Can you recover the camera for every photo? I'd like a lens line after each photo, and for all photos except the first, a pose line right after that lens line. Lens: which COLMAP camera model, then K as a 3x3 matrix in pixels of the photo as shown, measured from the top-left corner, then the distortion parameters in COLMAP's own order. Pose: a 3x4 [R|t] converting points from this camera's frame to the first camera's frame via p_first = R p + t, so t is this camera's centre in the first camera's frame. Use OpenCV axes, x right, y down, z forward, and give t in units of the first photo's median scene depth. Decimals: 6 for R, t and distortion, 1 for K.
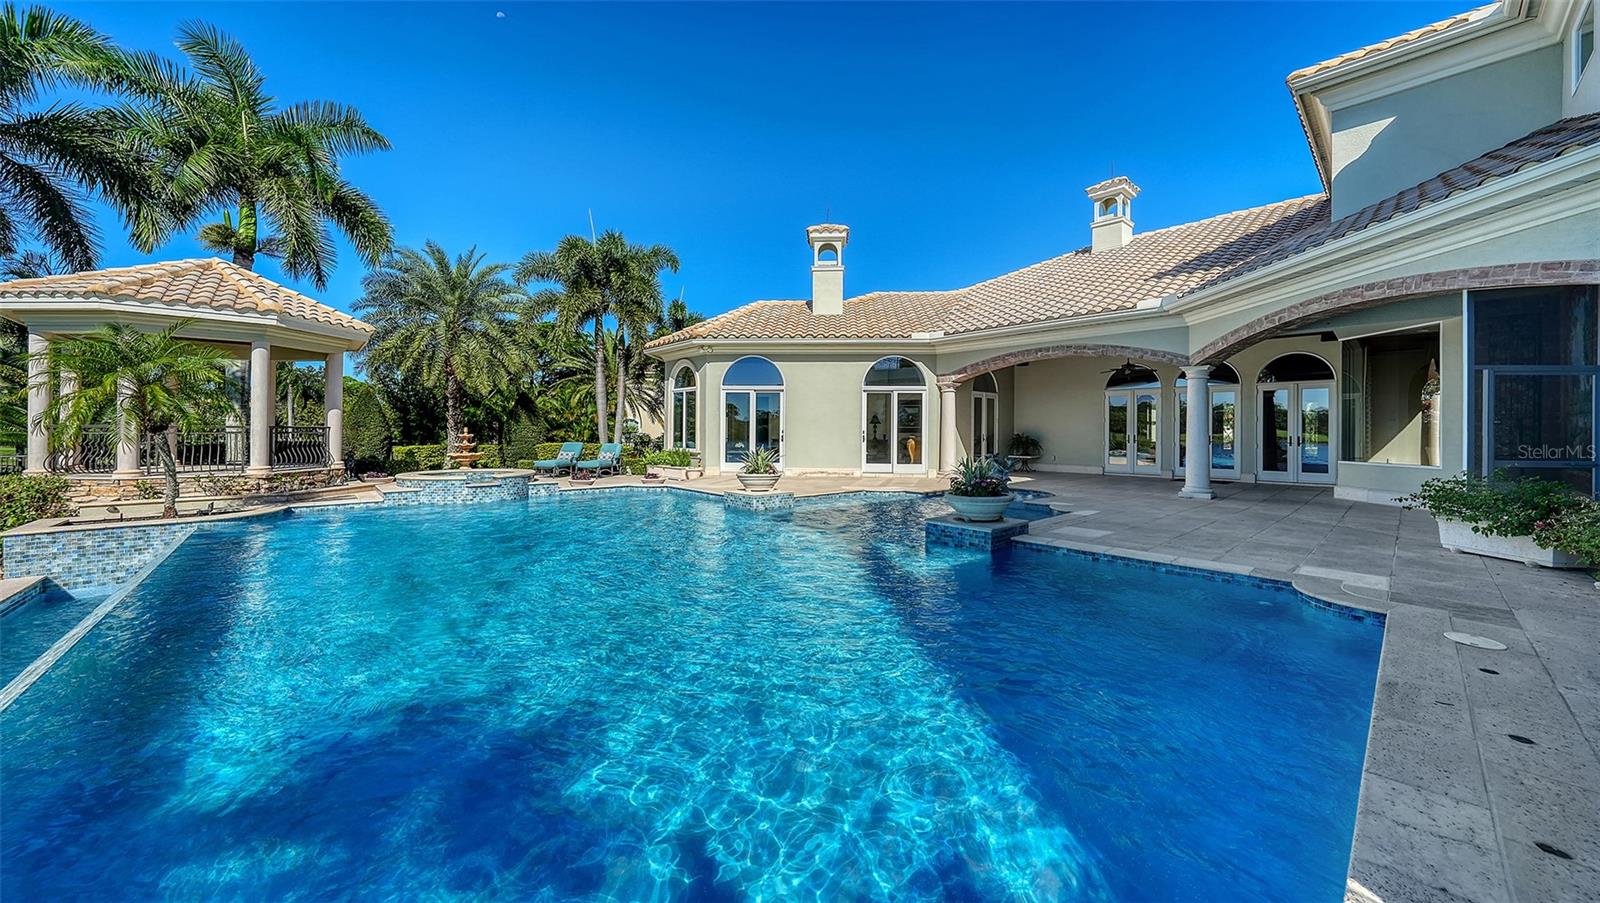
lens RADIAL K [[569.9, 0, 794.0], [0, 569.9, 426.7], [0, 0, 1]] dist [0.000607, 0.000203]
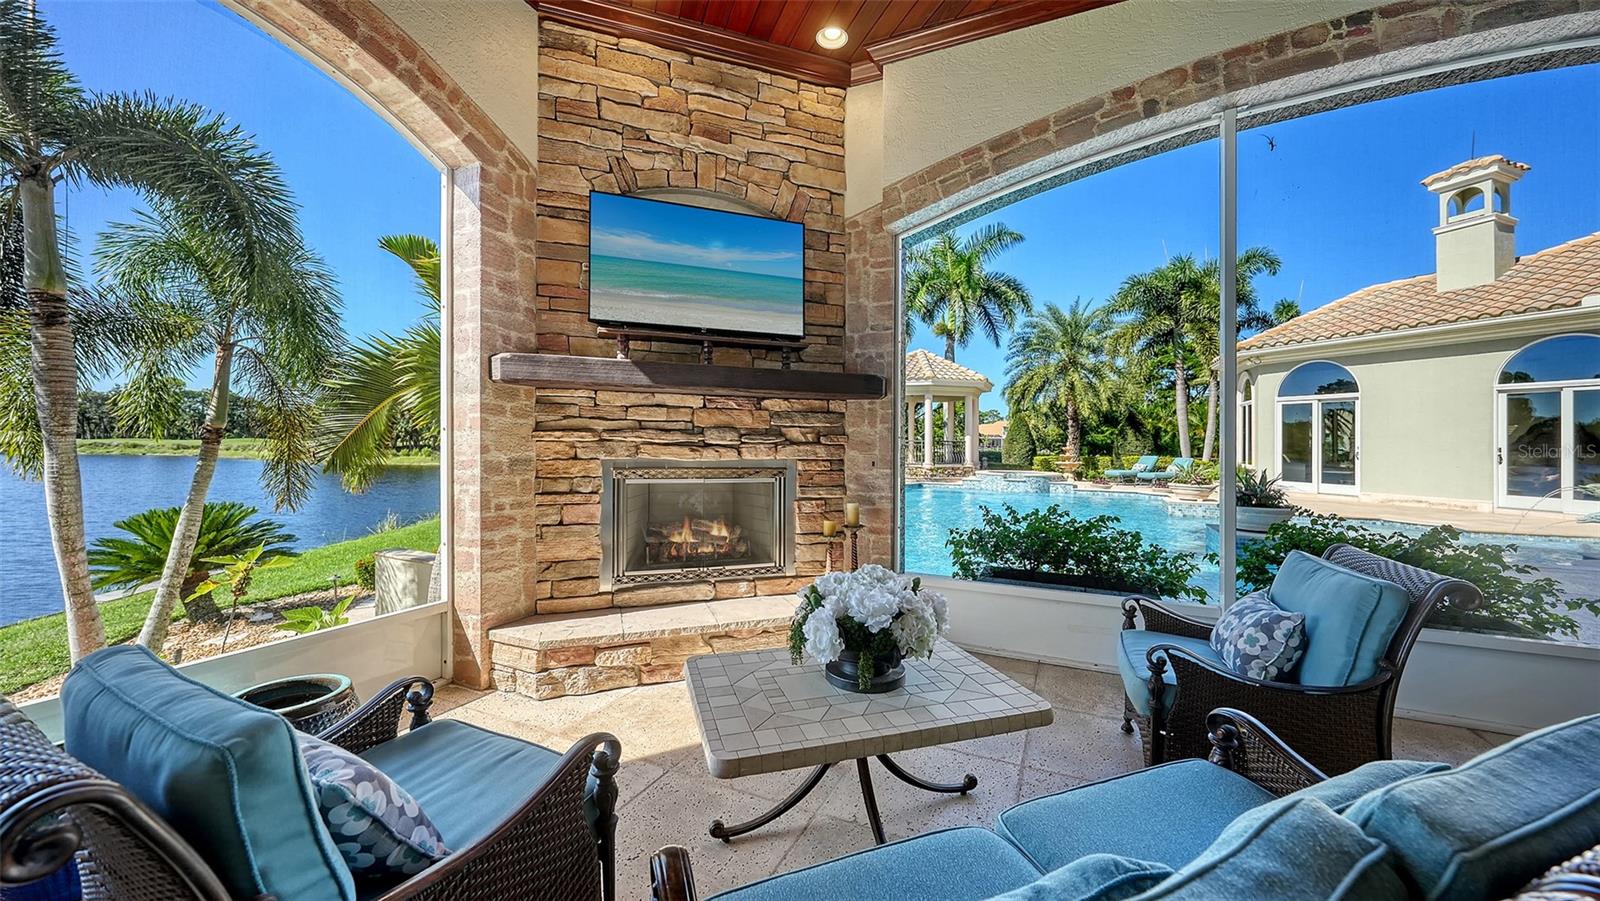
lens RADIAL K [[574.3, 0, 804.6], [0, 574.3, 439.0], [0, 0, 1]] dist [-0.011576, 0.000215]
pose [[0.403914, -0.003001, -0.914792, 0.405349], [0.000183, 0.999995, -0.003200, -0.001948], [0.914797, 0.001125, 0.403913, -0.063143]]
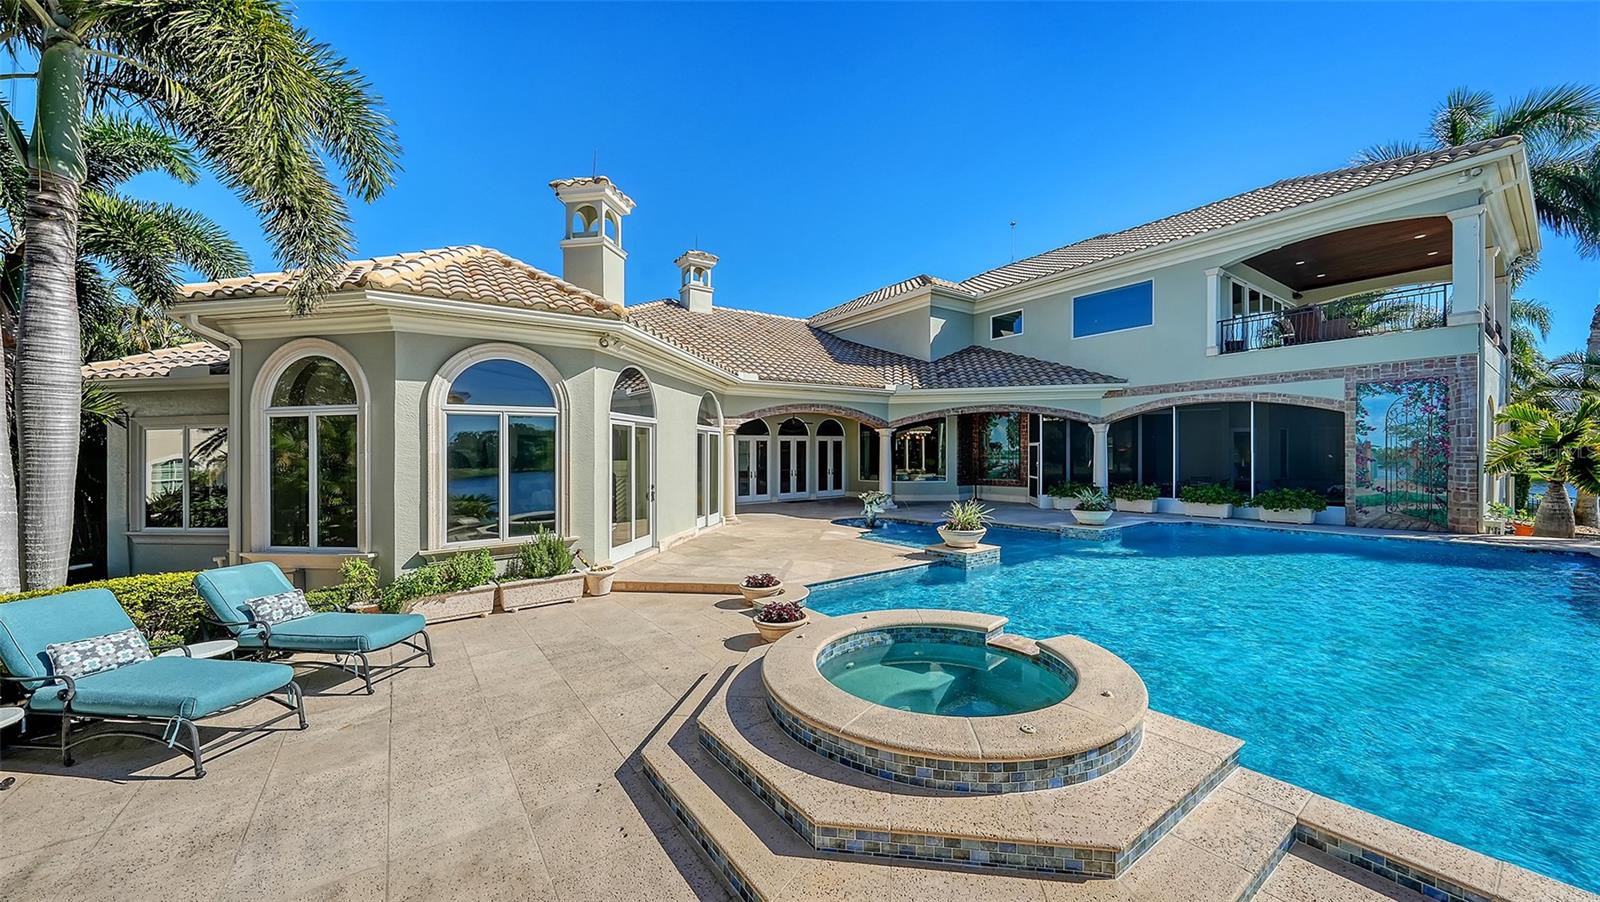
lens RADIAL K [[590.1, 0, 800.0], [0, 590.1, 451.0], [0, 0, 1]] dist [0.000941, 0.000066]
pose [[0.104206, -0.001294, 0.994555, -0.681392], [0.002868, 0.999995, 0.001000, -0.033316], [-0.994552, 0.002748, 0.104209, 0.753811]]
